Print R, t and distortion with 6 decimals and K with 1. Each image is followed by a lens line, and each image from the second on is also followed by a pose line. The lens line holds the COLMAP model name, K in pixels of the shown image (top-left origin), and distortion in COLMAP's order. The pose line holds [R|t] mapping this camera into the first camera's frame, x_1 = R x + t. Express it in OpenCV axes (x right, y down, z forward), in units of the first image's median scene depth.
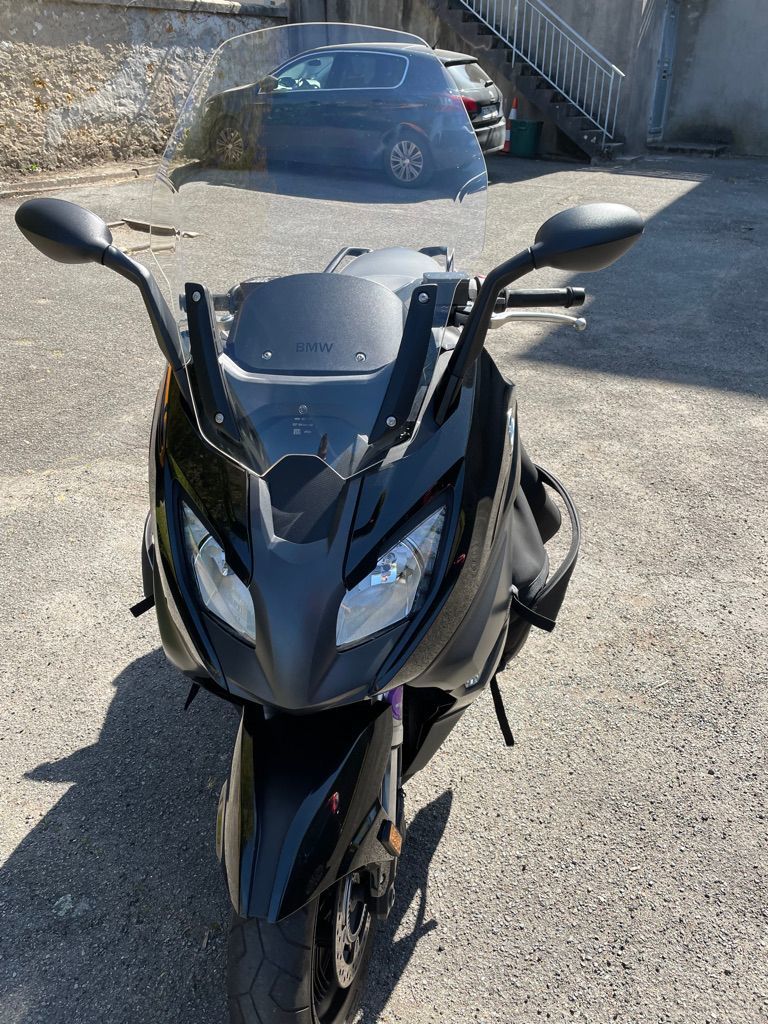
lens RADIAL K [[769.0, 0, 384.2], [0, 769.0, 511.2], [0, 0, 1]] dist [0.056480, -0.077281]
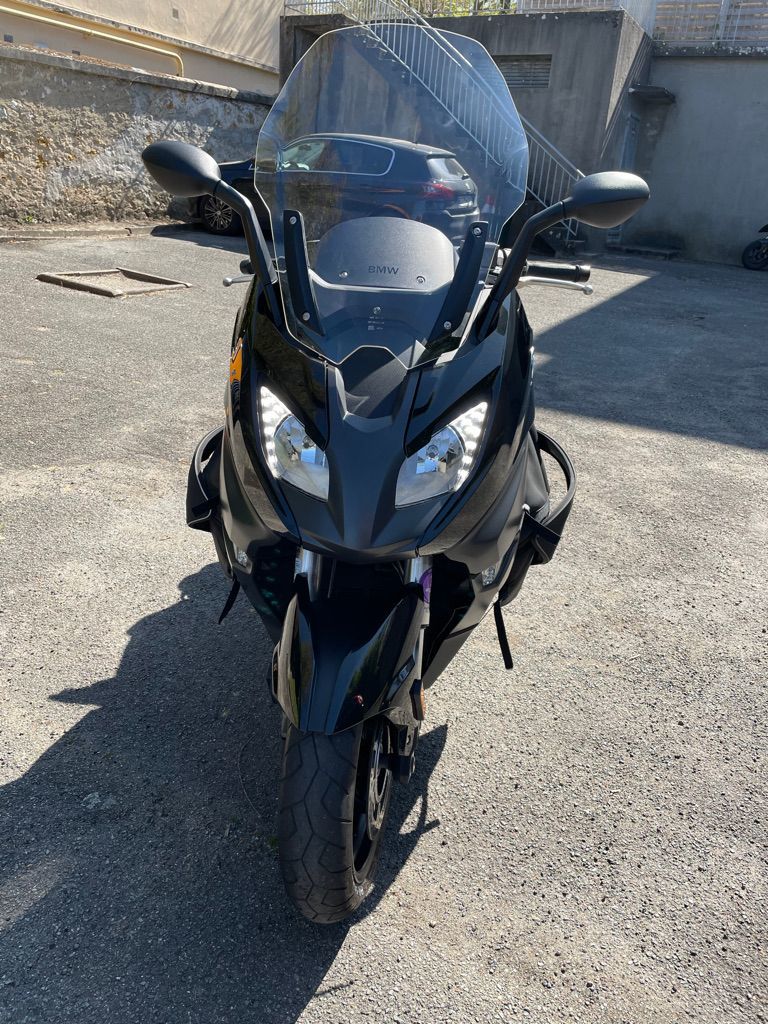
lens RADIAL K [[769.0, 0, 374.7], [0, 769.0, 512.2], [0, 0, 1]] dist [0.056480, -0.077281]
pose [[0.997312, 0.056362, 0.046822, -0.073858], [-0.051225, 0.993208, -0.104467, 0.156897], [-0.052392, 0.101788, 0.993426, -0.094223]]
